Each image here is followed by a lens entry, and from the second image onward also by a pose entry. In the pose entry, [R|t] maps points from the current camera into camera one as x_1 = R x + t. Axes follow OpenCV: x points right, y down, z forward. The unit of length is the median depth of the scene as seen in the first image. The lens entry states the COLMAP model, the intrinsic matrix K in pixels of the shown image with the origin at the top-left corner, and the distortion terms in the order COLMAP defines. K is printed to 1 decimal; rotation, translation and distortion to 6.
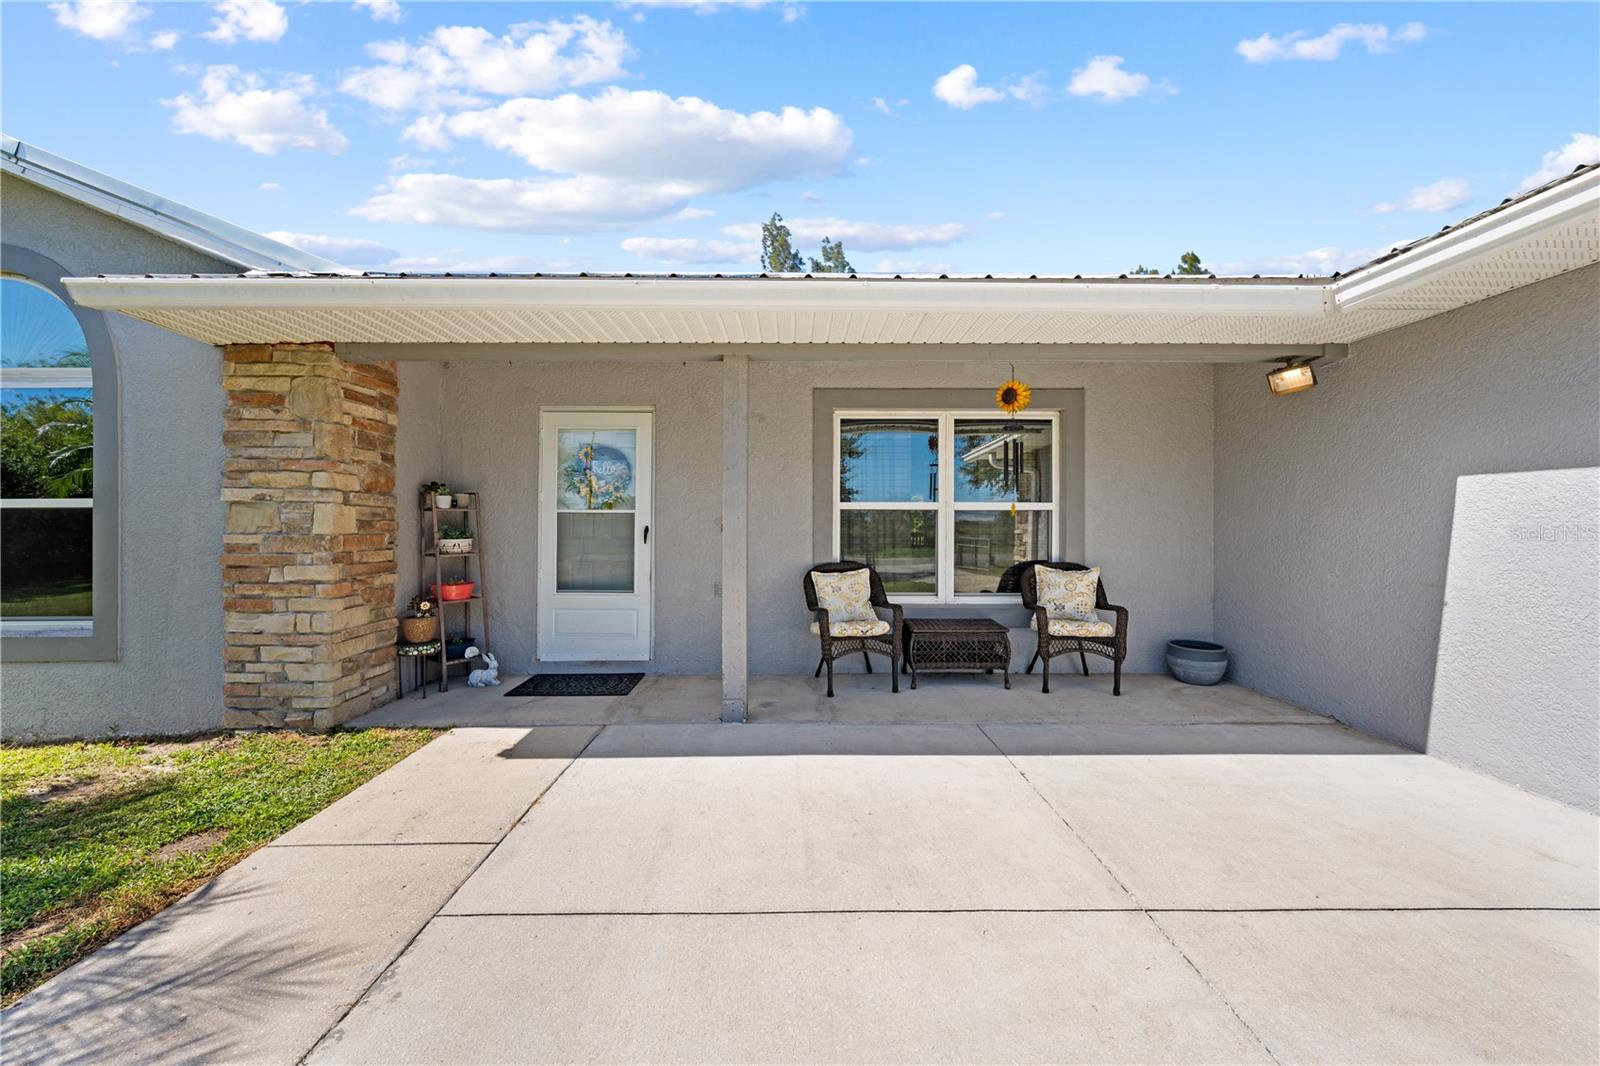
lens RADIAL K [[633.8, 0, 799.3], [0, 633.8, 529.5], [0, 0, 1]] dist [0.001721, -0.000078]
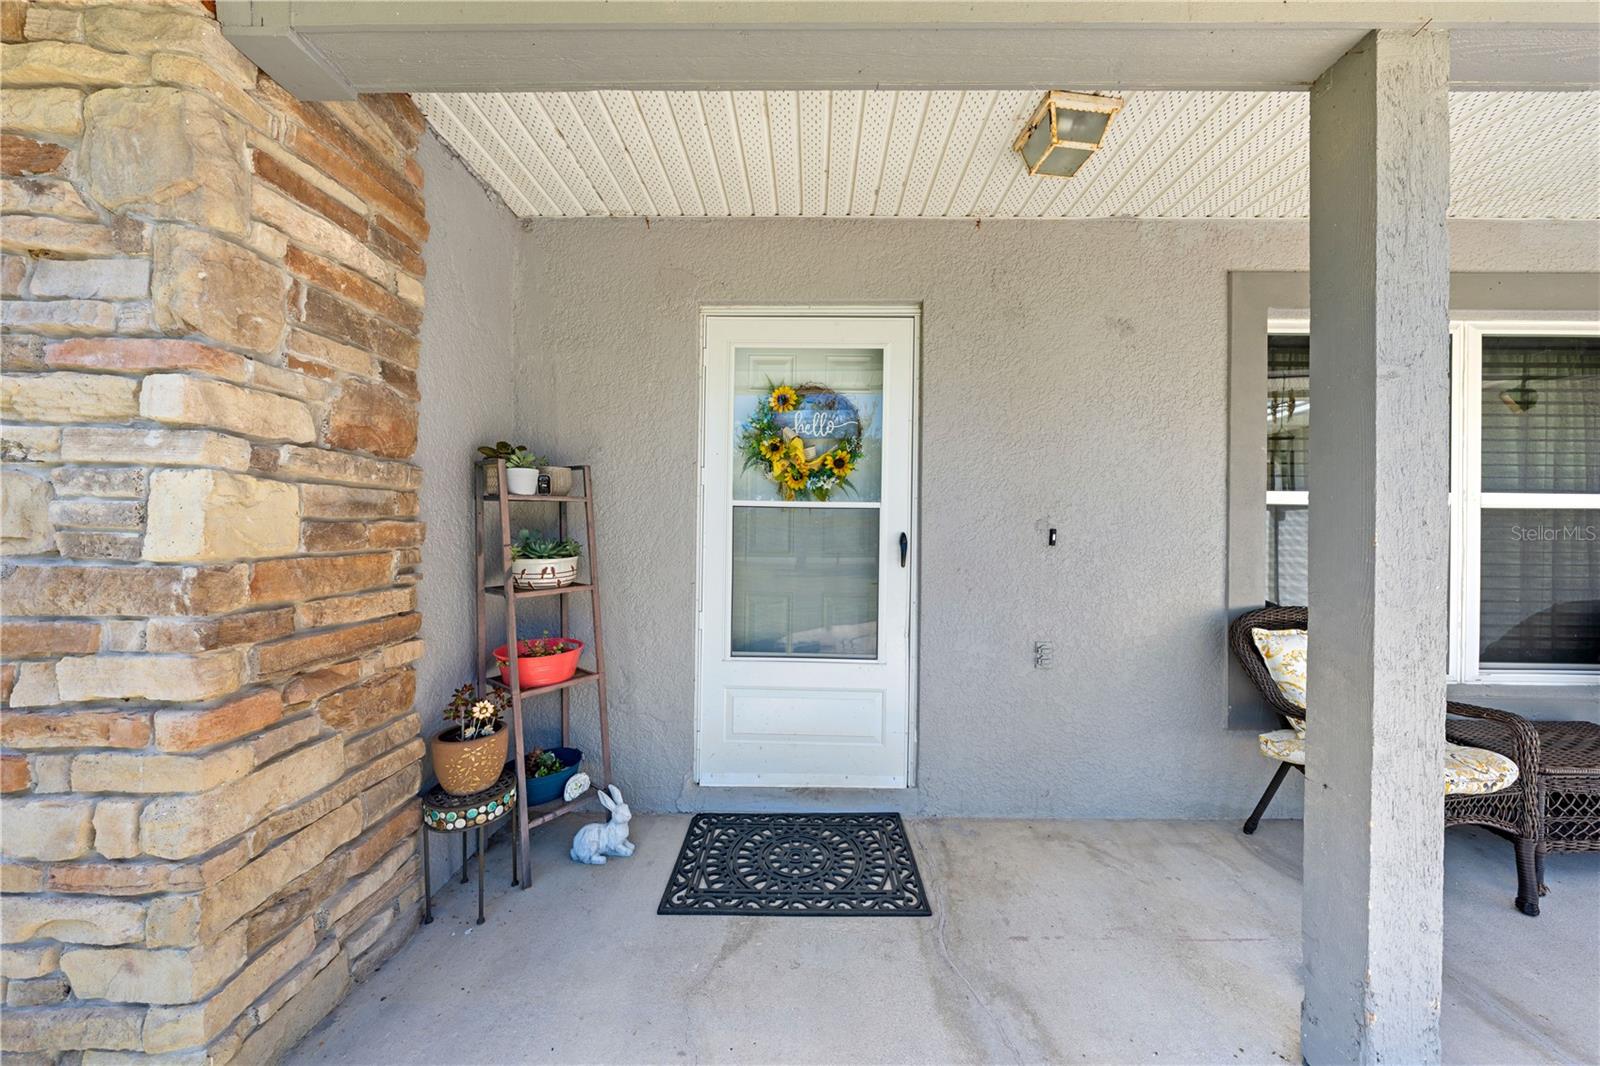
lens RADIAL K [[544.4, 0, 802.0], [0, 544.4, 529.8], [0, 0, 1]] dist [-0.001782, 0.000193]
pose [[0.999885, 0.007990, -0.012886, -0.376250], [-0.007900, 0.999945, 0.006966, -0.012535], [0.012941, -0.006864, 0.999893, 0.645930]]
